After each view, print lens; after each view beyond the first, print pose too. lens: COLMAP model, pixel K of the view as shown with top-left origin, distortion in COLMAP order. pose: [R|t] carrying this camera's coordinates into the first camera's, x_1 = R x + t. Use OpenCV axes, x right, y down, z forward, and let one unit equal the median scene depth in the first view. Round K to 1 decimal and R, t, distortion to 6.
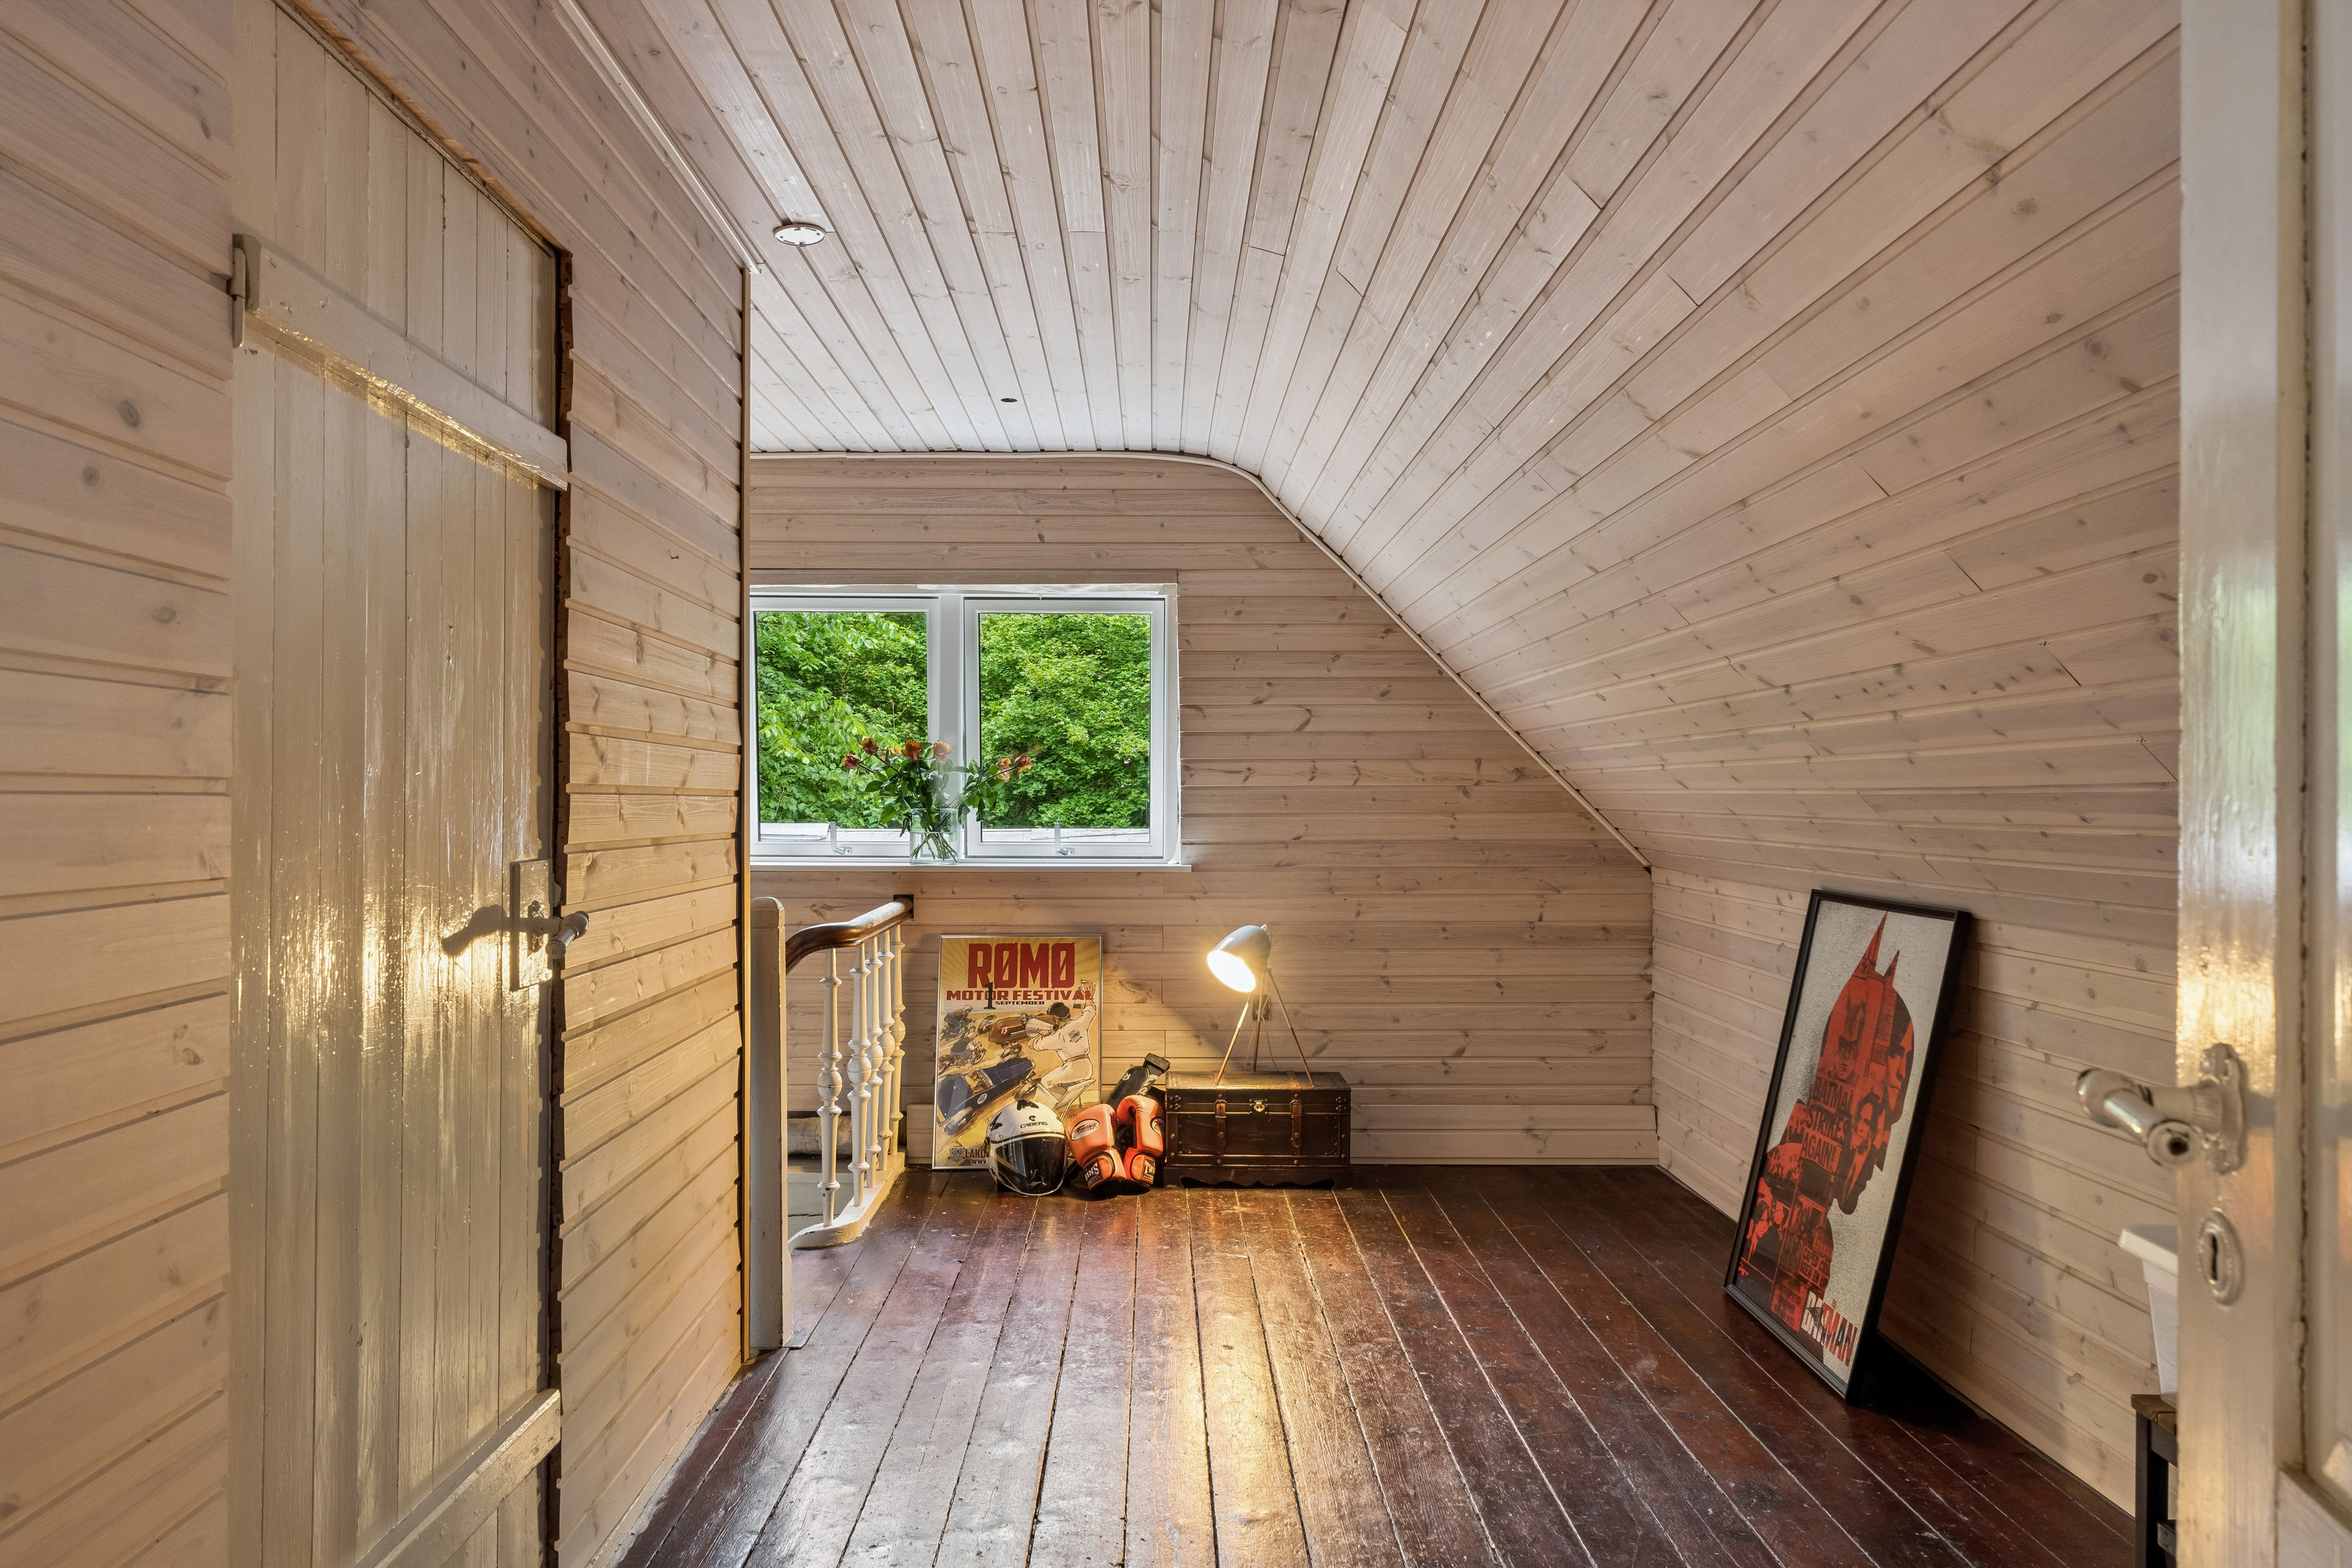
lens RADIAL K [[1559.2, 0, 1174.8], [0, 1559.2, 783.0], [0, 0, 1]] dist [-0.000603, -0.000045]
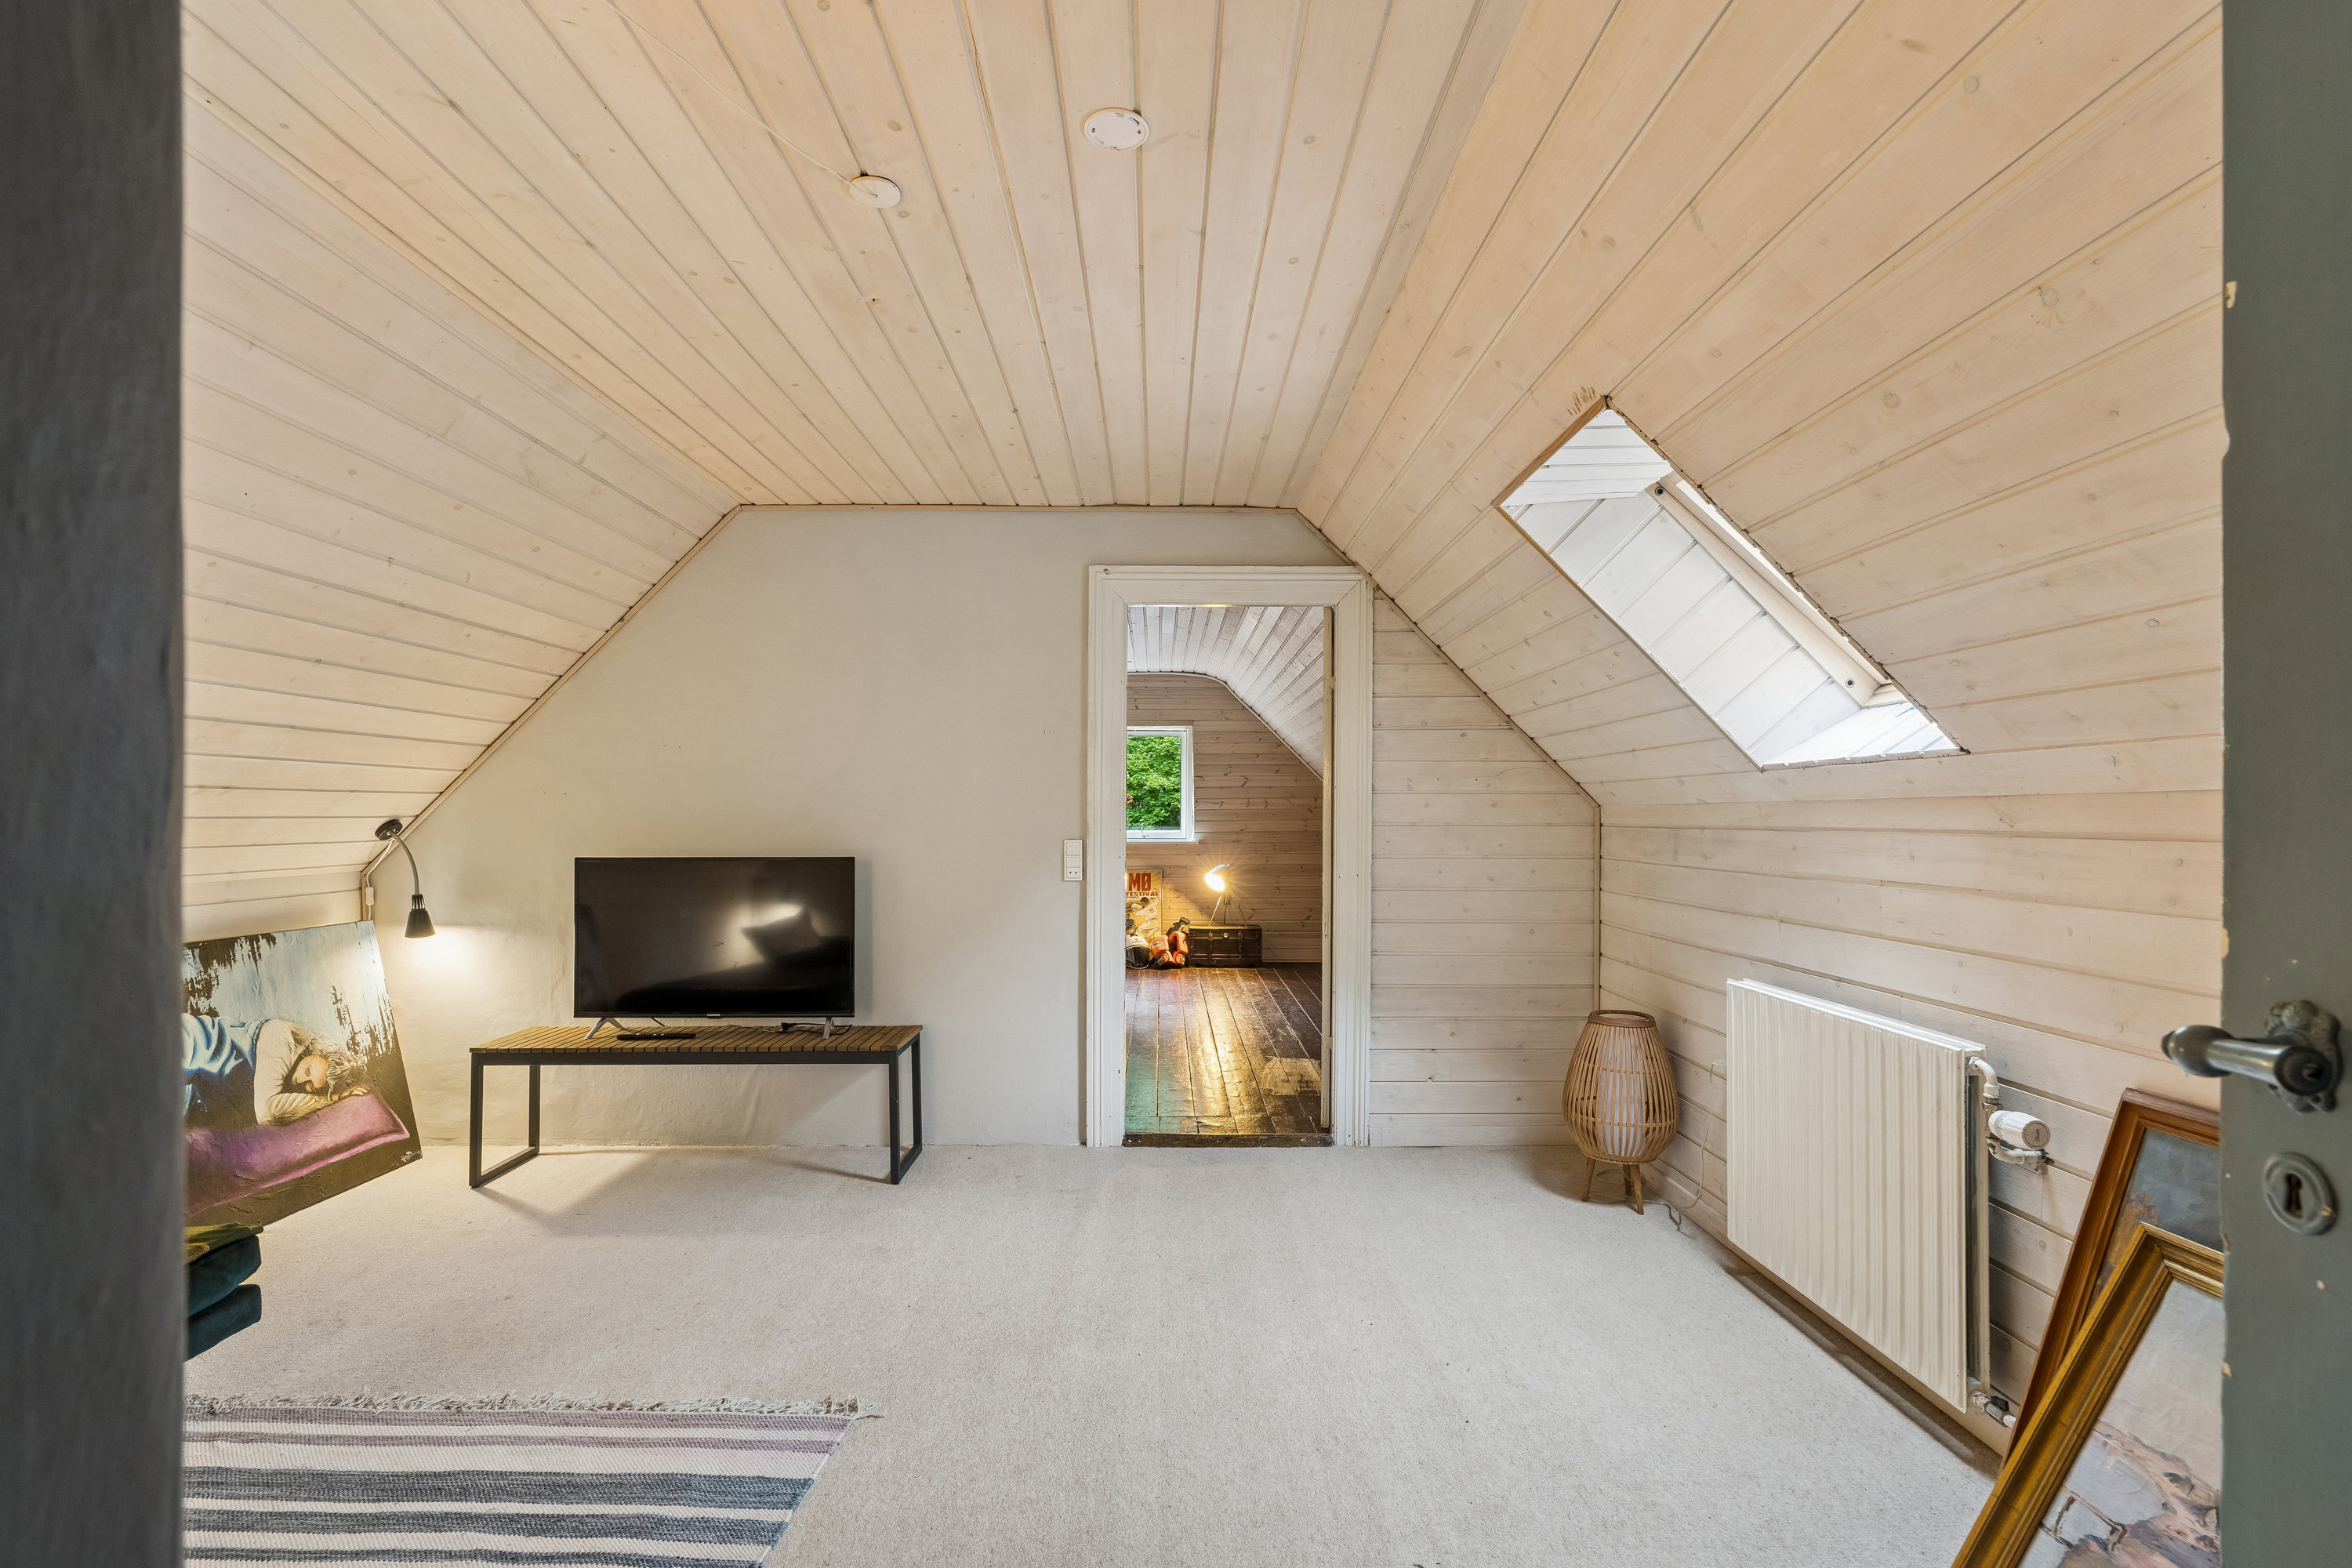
lens RADIAL K [[1088.7, 0, 1171.5], [0, 1088.7, 794.6], [0, 0, 1]] dist [0.000063, 0.000000]
pose [[0.999990, 0.000457, -0.004381, -0.025315], [-0.000486, 0.999979, -0.006442, -0.010139], [0.004378, 0.006444, 0.999970, -0.739654]]
